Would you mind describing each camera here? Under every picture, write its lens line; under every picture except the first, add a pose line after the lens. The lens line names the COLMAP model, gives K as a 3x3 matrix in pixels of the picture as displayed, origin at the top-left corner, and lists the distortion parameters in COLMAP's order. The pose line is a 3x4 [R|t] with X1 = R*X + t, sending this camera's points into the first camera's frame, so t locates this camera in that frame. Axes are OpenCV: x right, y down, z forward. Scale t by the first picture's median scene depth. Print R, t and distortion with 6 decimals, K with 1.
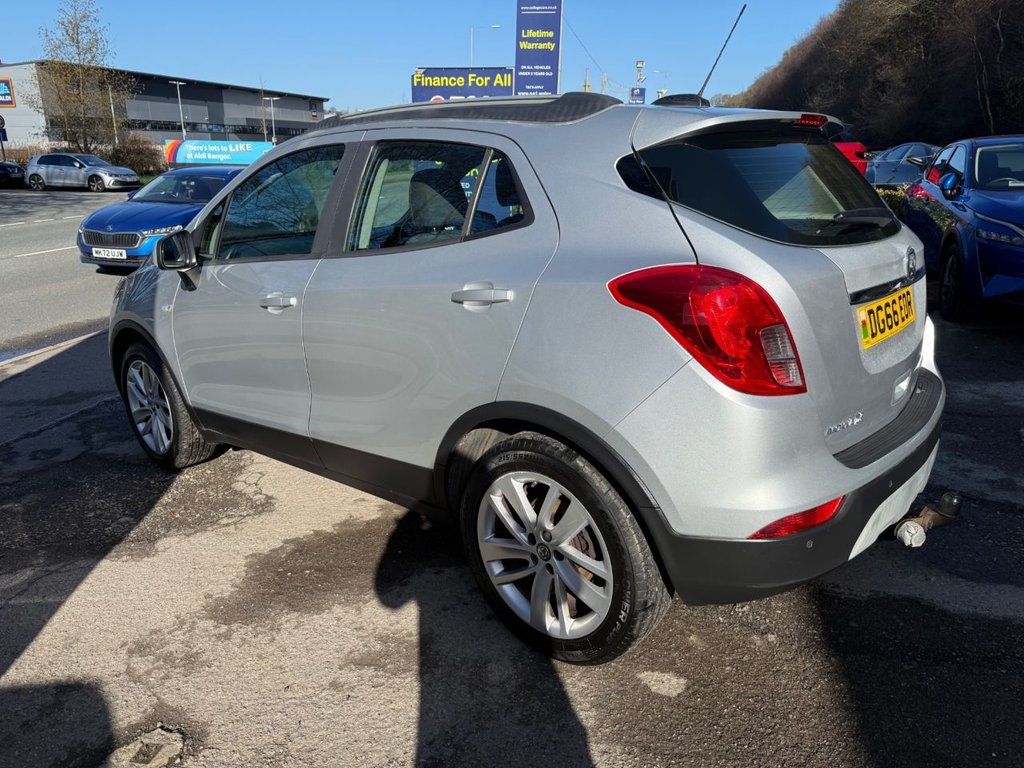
lens RADIAL K [[732.6, 0, 507.8], [0, 732.6, 384.9], [0, 0, 1]] dist [0.004445, -0.008003]
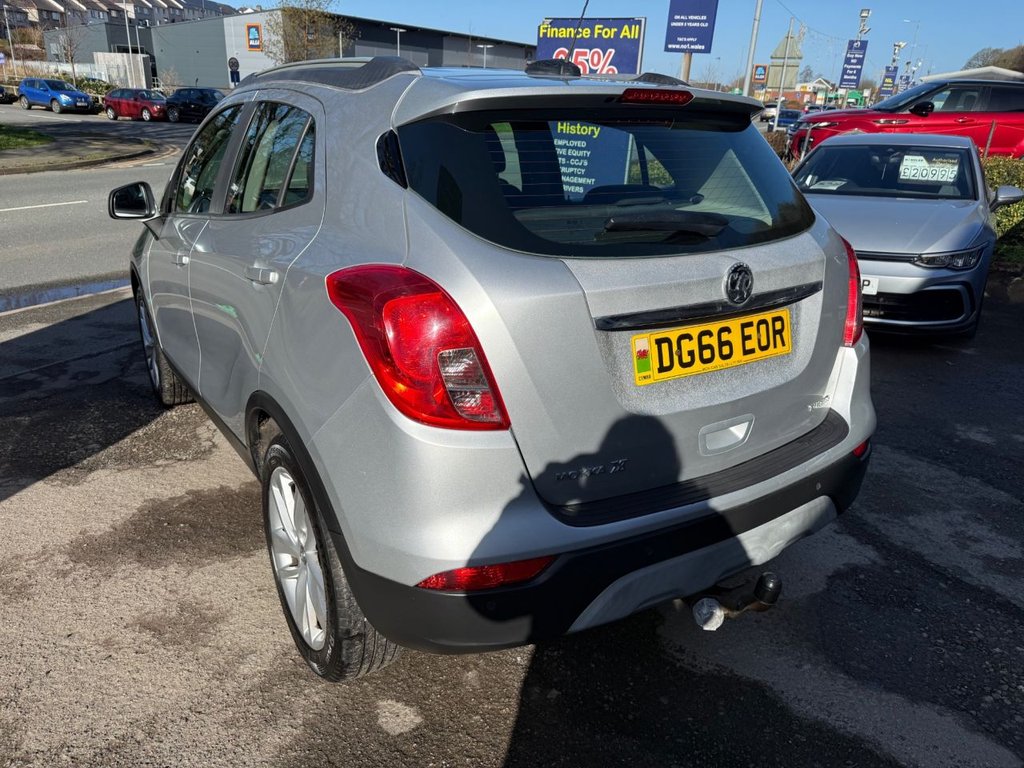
lens RADIAL K [[732.6, 0, 511.3], [0, 732.6, 386.4], [0, 0, 1]] dist [0.004445, -0.008003]
pose [[0.961312, 0.127382, -0.244241, 0.358975], [-0.112359, 0.990868, 0.074544, -0.060719], [0.251507, -0.044217, 0.966845, 0.114871]]
